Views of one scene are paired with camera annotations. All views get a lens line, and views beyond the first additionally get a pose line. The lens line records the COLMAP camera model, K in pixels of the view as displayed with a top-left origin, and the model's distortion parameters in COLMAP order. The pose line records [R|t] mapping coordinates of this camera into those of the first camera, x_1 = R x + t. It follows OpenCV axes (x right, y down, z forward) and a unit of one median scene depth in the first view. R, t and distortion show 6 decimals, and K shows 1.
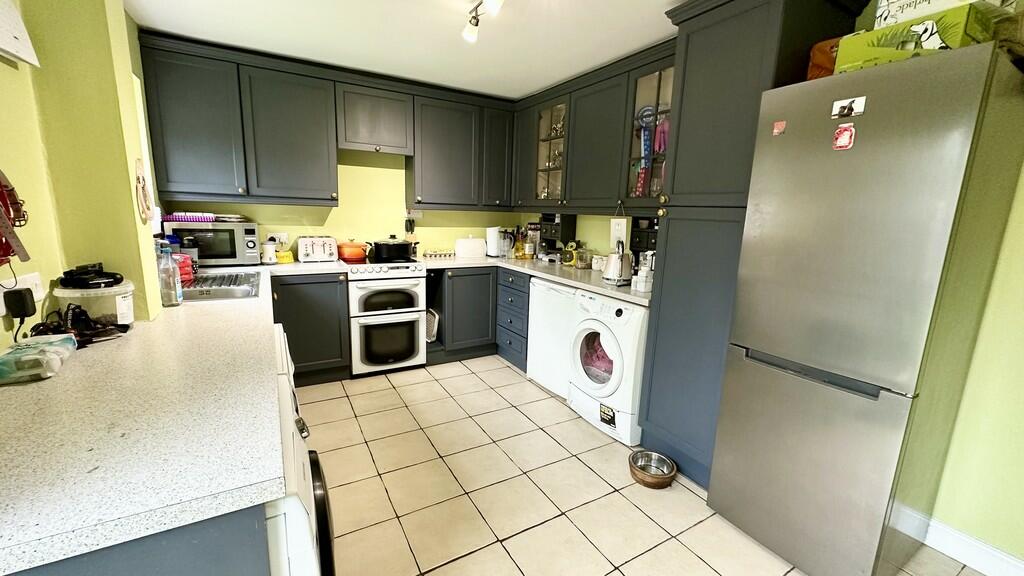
lens RADIAL K [[408.3, 0, 510.0], [0, 408.3, 289.5], [0, 0, 1]] dist [-0.003378, -0.000400]
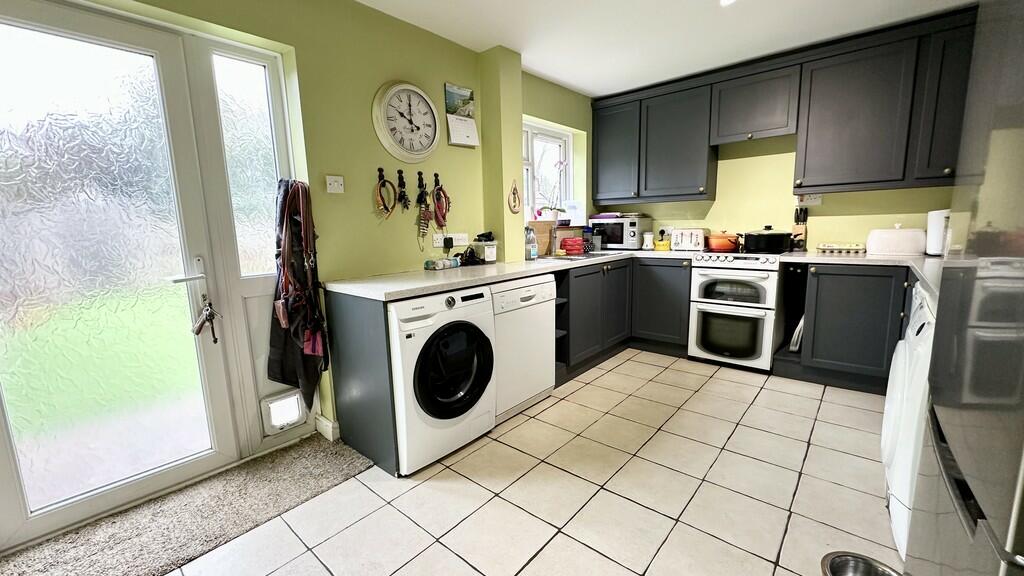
lens RADIAL K [[408.3, 0, 508.1], [0, 408.3, 288.3], [0, 0, 1]] dist [-0.003378, -0.000400]
pose [[0.308305, 0.106311, -0.945329, 0.453558], [-0.141404, 0.987818, 0.064973, 0.031556], [0.940720, 0.113641, 0.319582, 0.186867]]
